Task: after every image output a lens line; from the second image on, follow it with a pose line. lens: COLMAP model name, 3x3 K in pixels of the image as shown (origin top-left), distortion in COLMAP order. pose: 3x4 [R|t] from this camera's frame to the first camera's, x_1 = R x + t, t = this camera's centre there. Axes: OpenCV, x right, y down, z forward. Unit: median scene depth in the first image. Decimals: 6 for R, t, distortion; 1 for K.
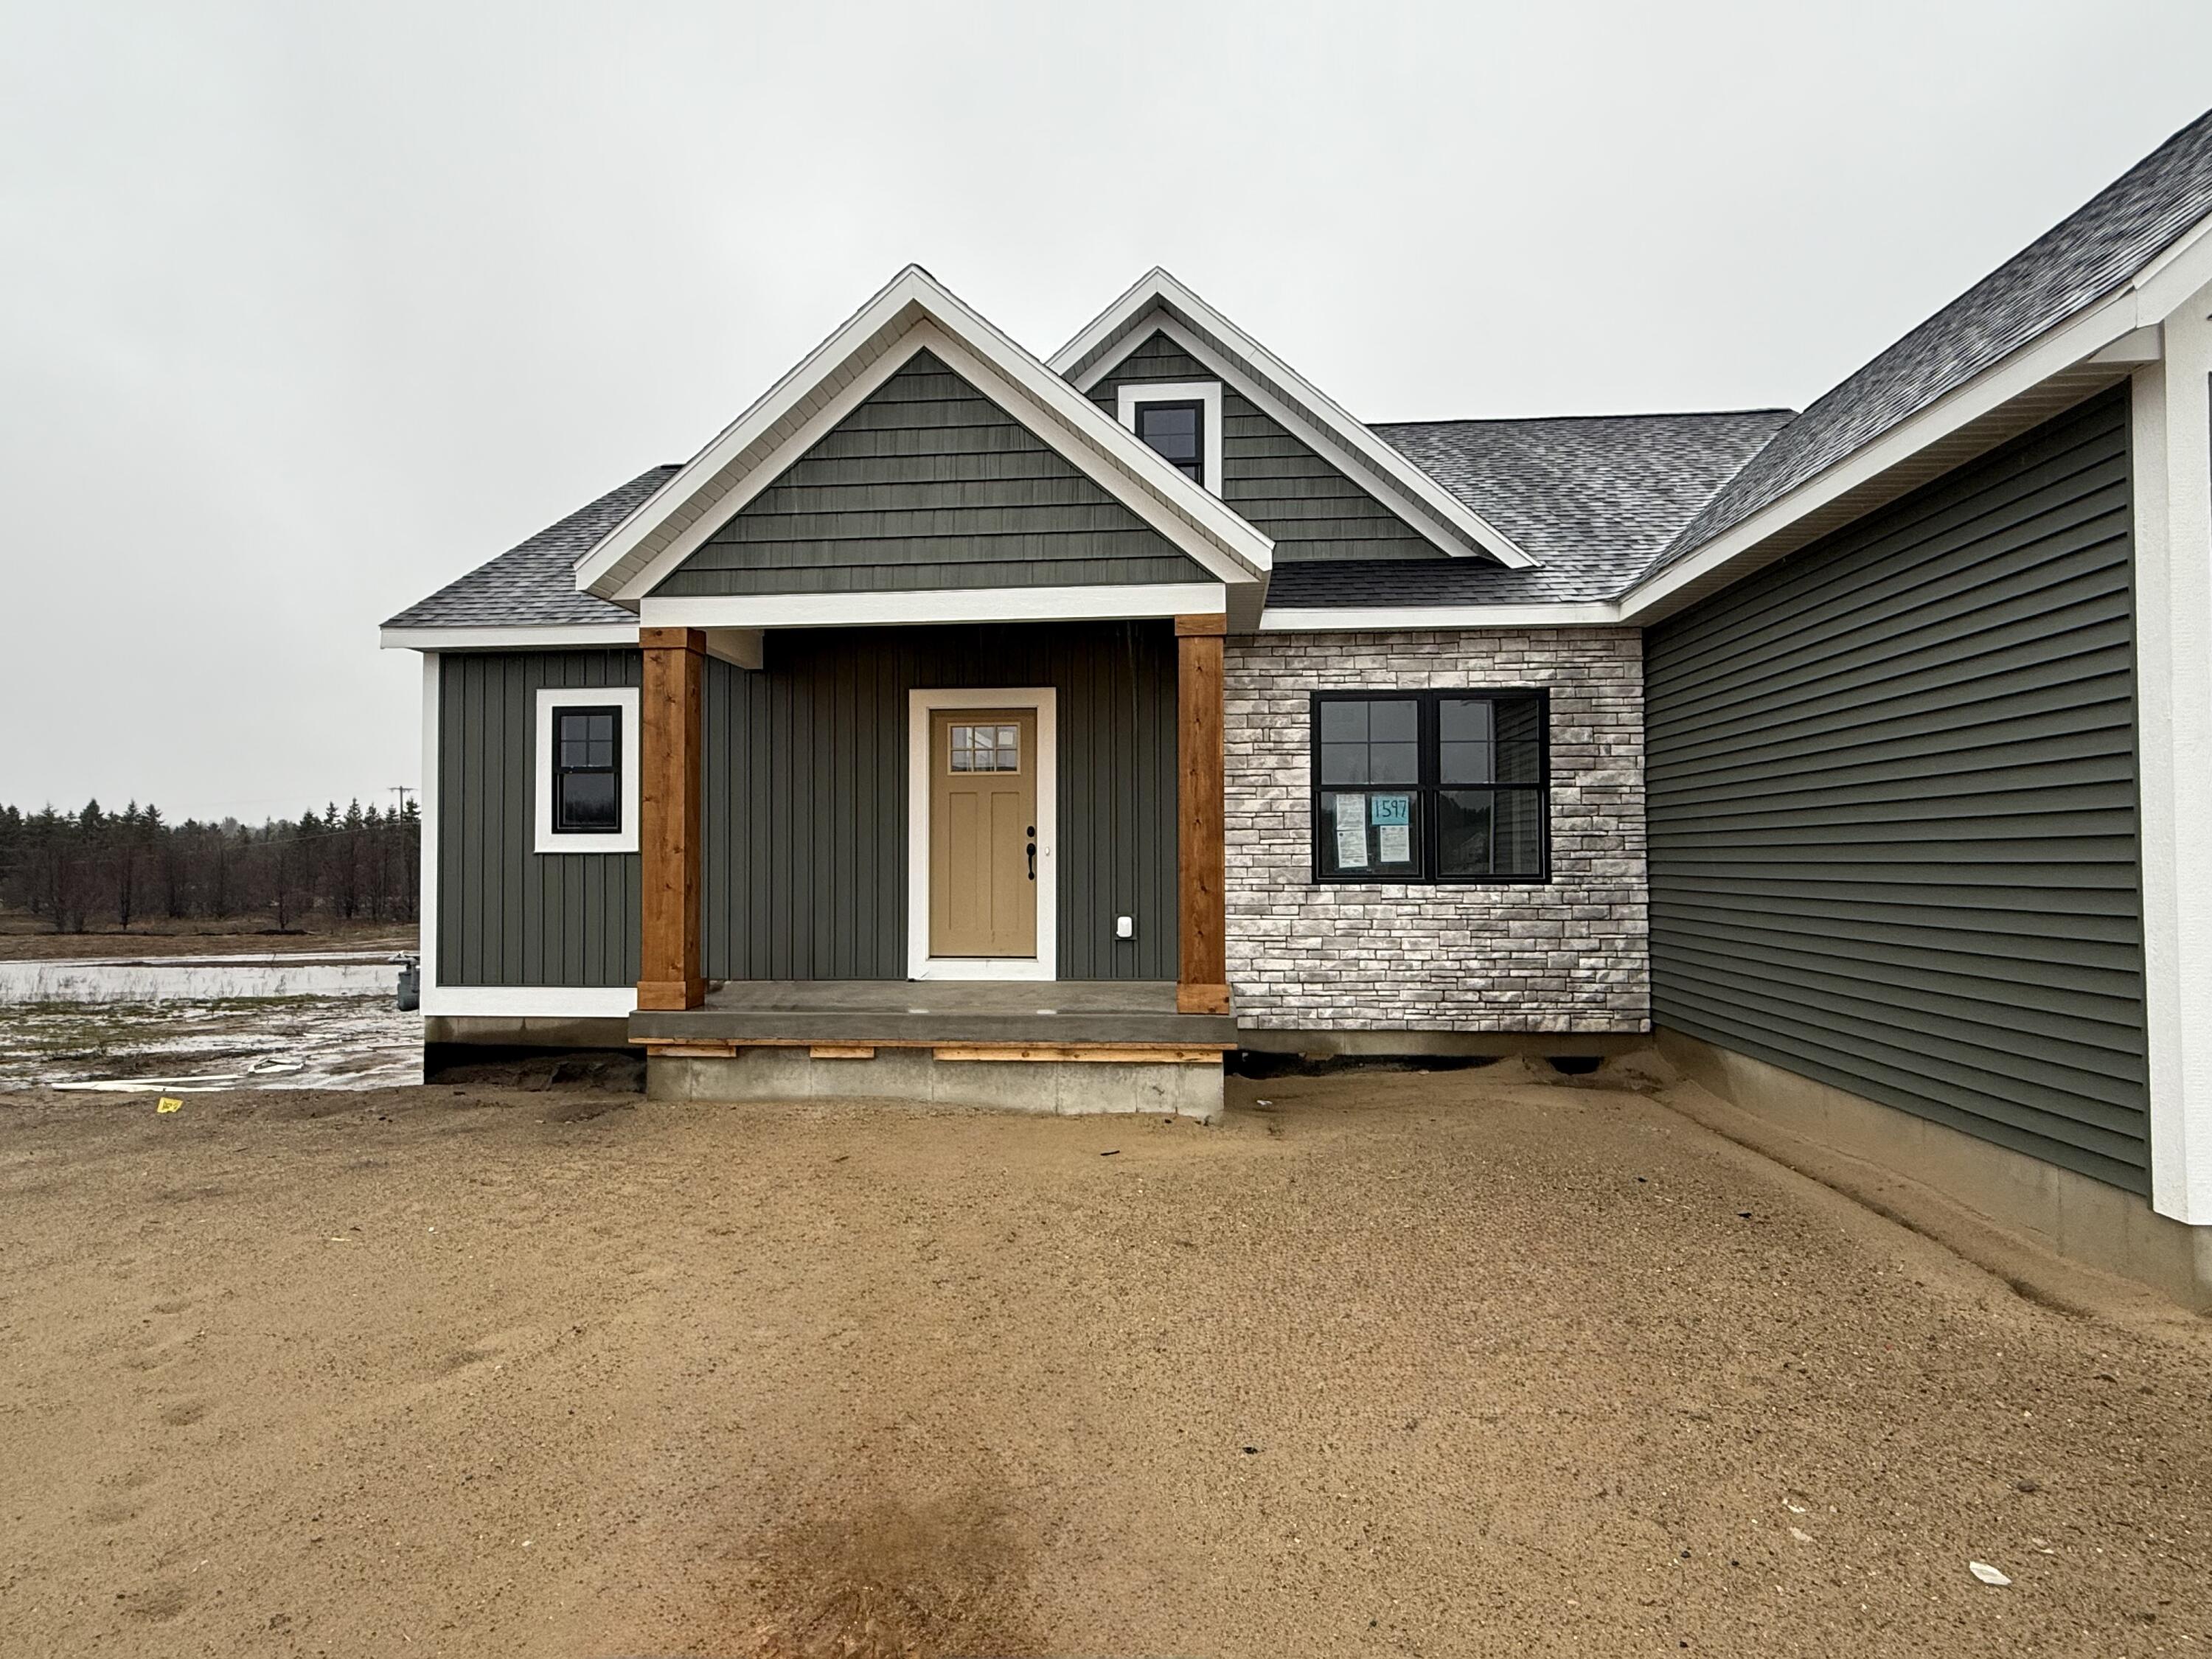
lens RADIAL K [[1199.6, 0, 1106.0], [0, 1199.6, 829.5], [0, 0, 1]] dist [0.000624, -0.000055]
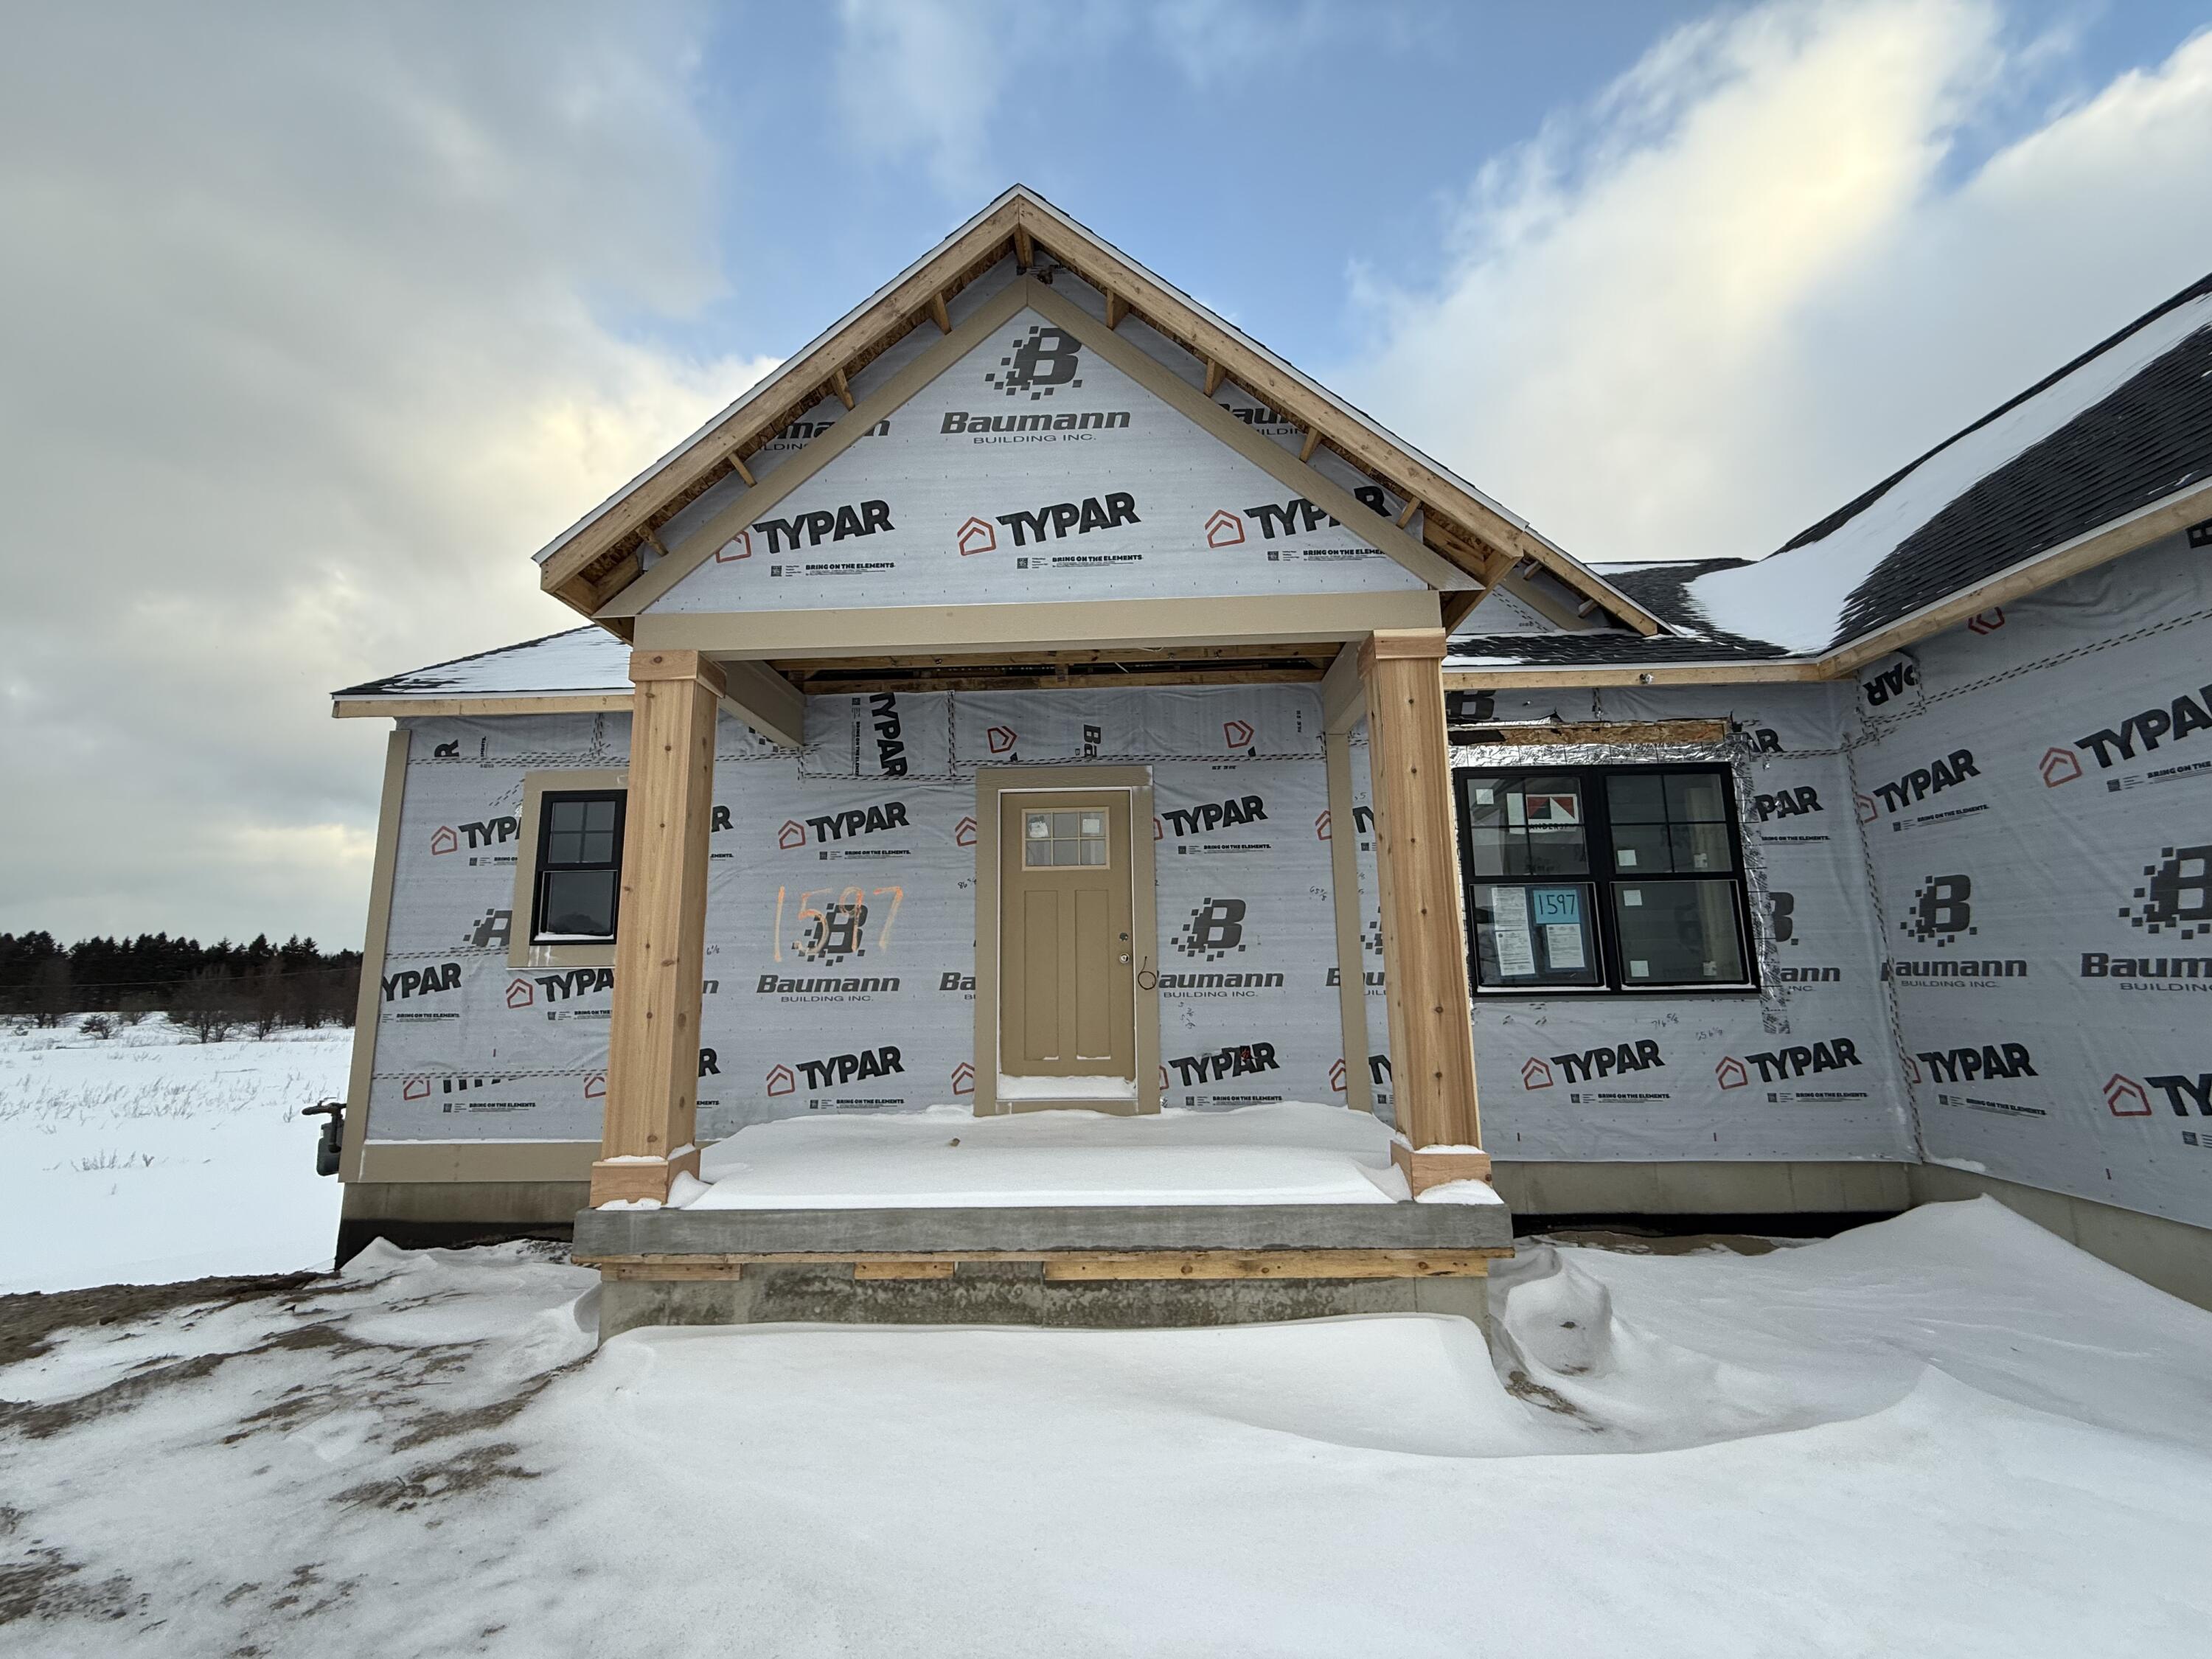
lens RADIAL K [[899.4, 0, 1106.0], [0, 899.4, 829.5], [0, 0, 1]] dist [0.000304, 0.000026]
pose [[0.998680, -0.003663, 0.051232, -0.109033], [0.010367, 0.991299, -0.131222, 0.010269], [-0.050306, 0.131580, 0.990028, 0.387205]]
